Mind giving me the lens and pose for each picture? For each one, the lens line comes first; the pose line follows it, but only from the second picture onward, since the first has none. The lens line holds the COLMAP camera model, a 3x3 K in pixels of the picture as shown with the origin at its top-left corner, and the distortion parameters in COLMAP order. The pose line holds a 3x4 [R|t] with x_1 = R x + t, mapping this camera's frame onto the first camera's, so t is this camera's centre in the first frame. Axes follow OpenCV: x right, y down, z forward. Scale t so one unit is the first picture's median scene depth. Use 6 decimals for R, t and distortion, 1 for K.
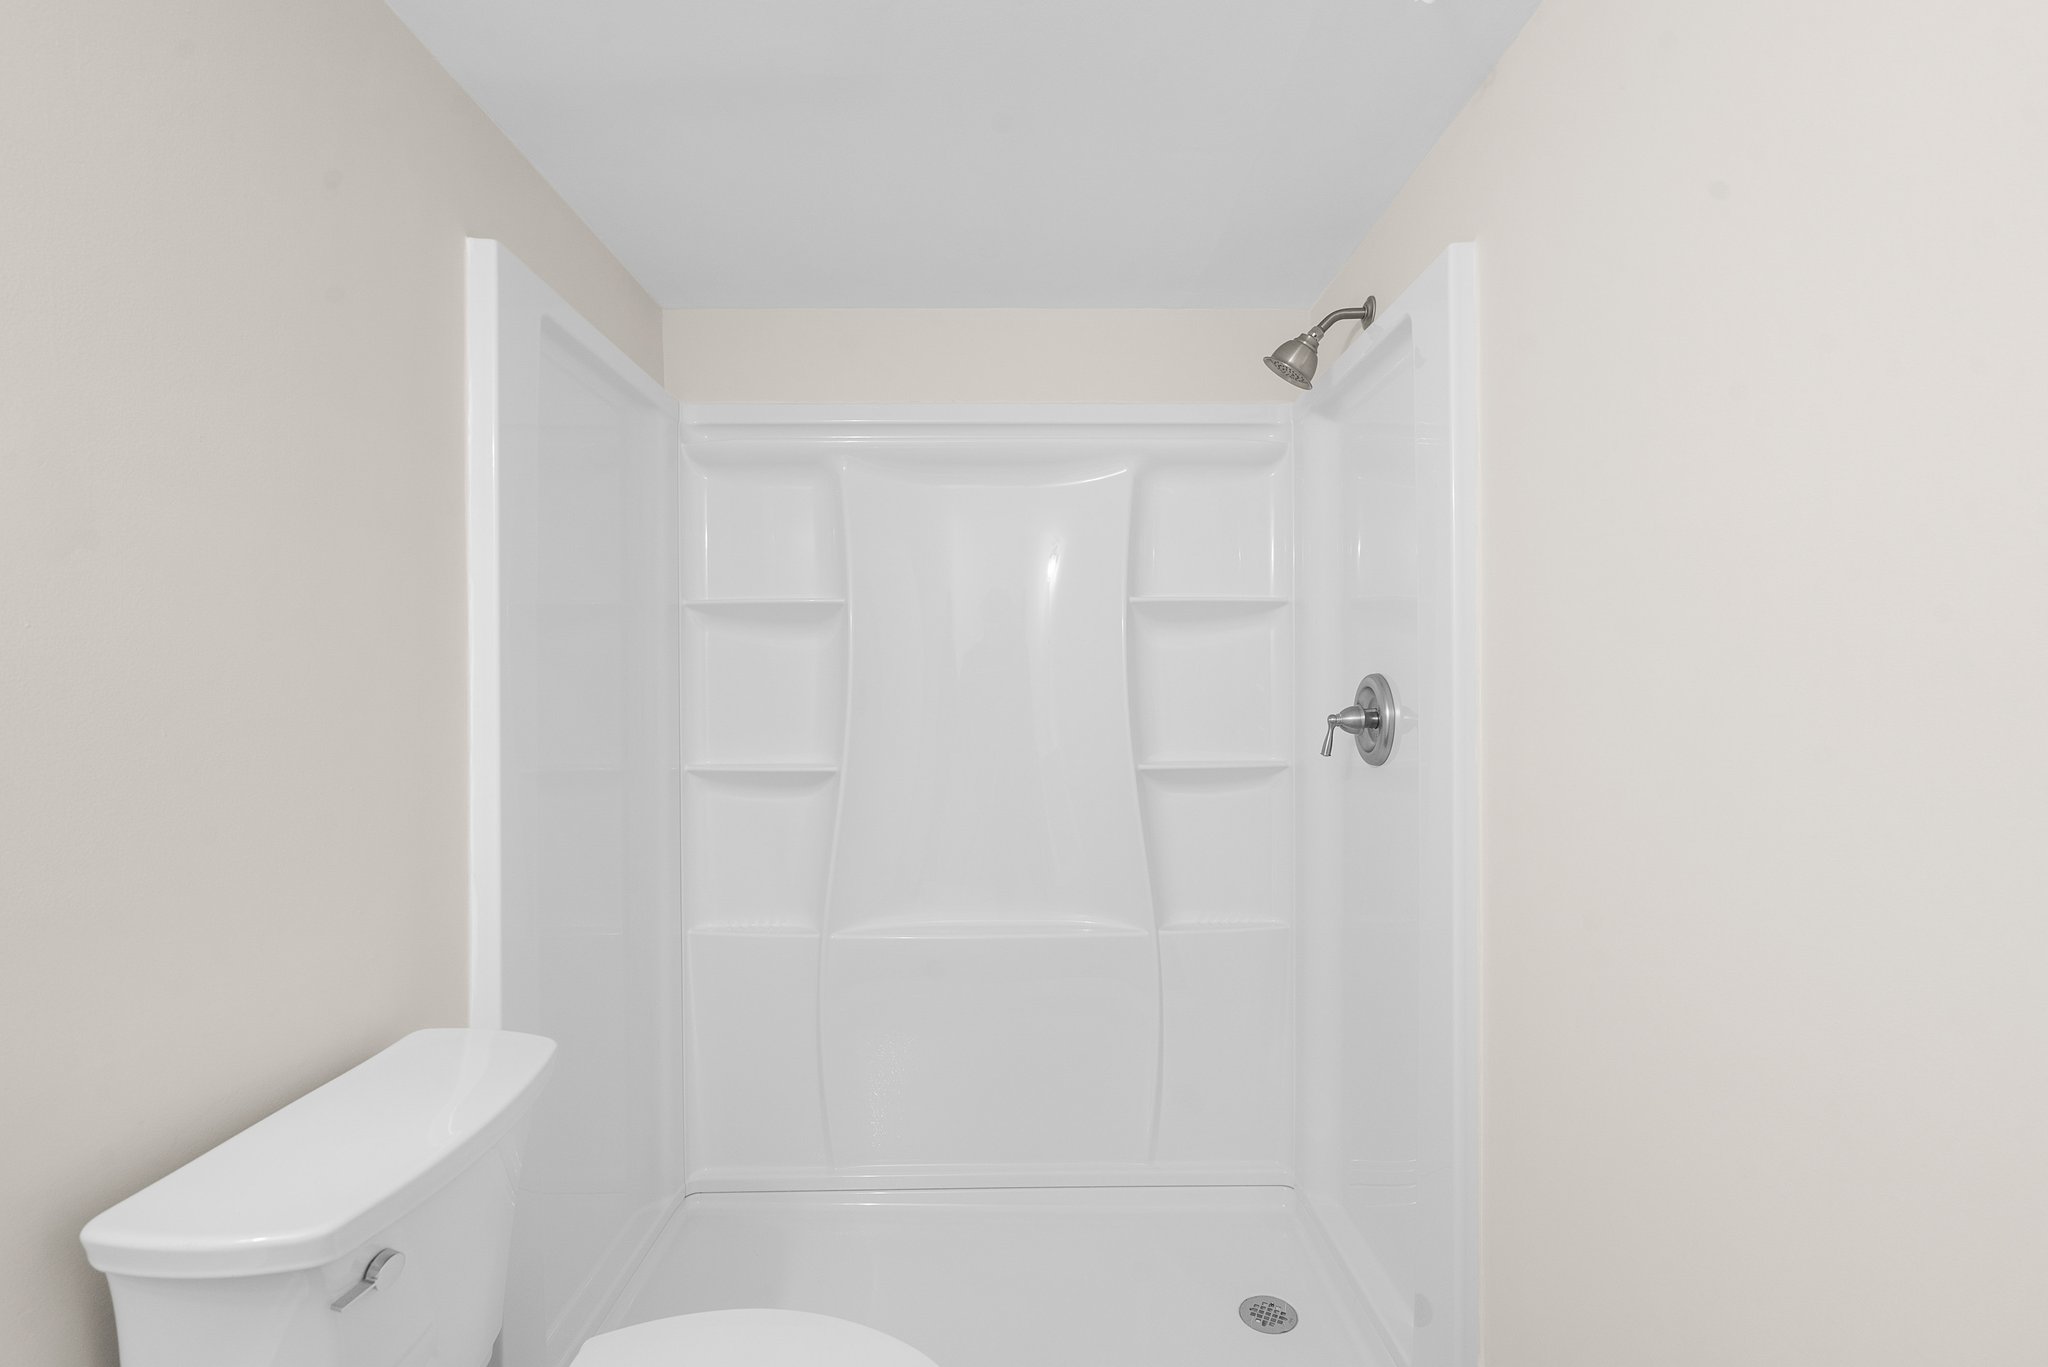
lens RADIAL K [[934.5, 0, 1024.2], [0, 934.5, 696.5], [0, 0, 1]] dist [-0.003280, -0.000184]
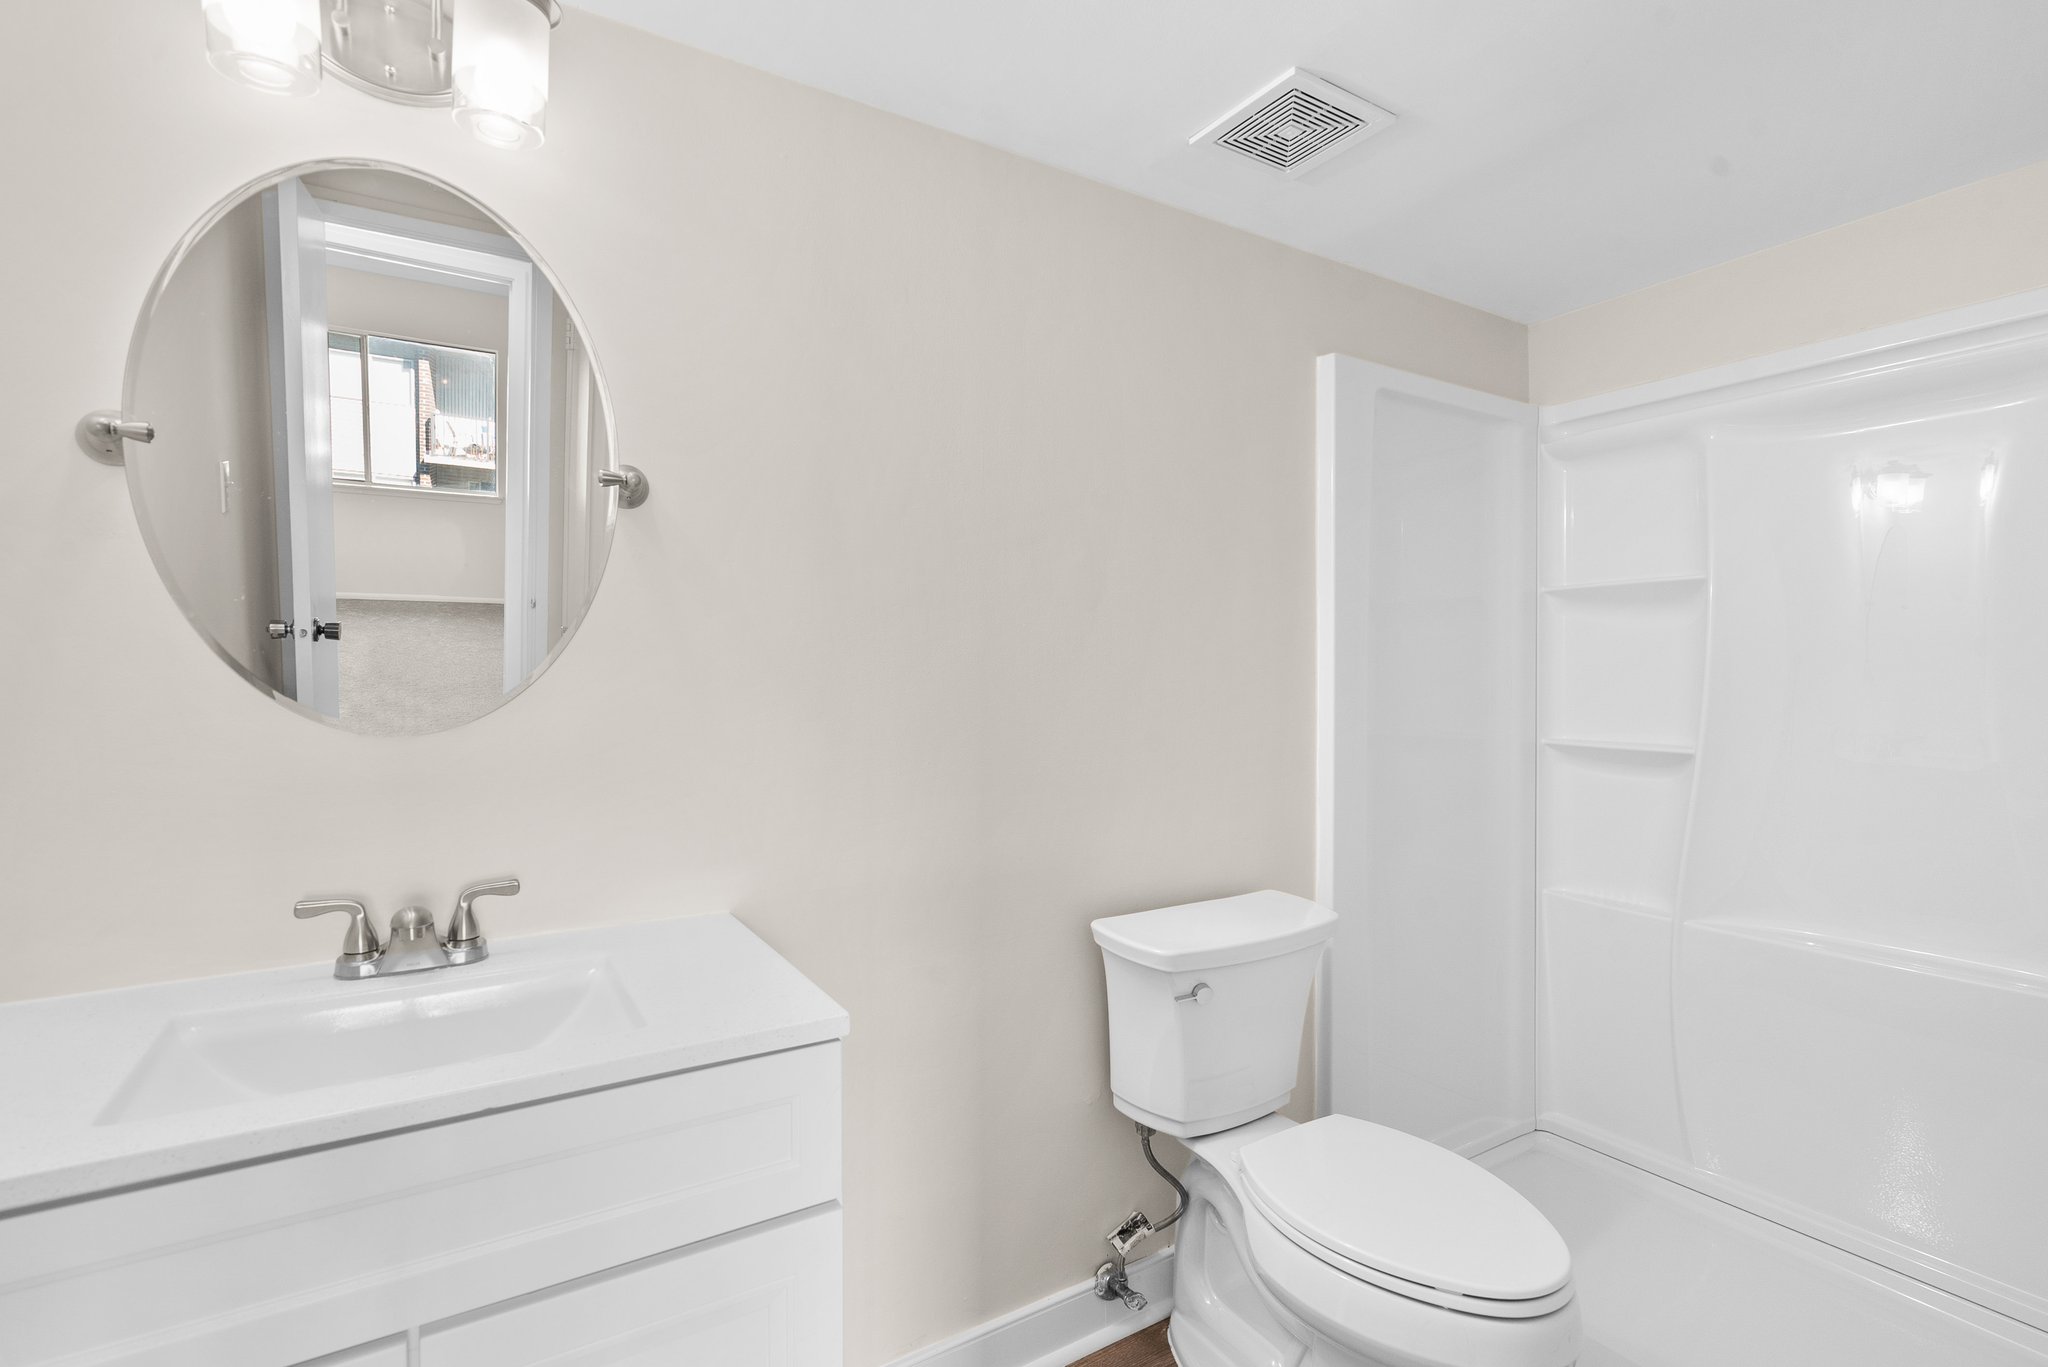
lens RADIAL K [[940.5, 0, 1029.8], [0, 940.5, 678.8], [0, 0, 1]] dist [-0.000748, 0.000391]
pose [[0.526399, 0.003735, -0.850229, 0.257079], [-0.003006, 0.999992, 0.002532, 0.002559], [0.850232, 0.001223, 0.526406, -0.090572]]
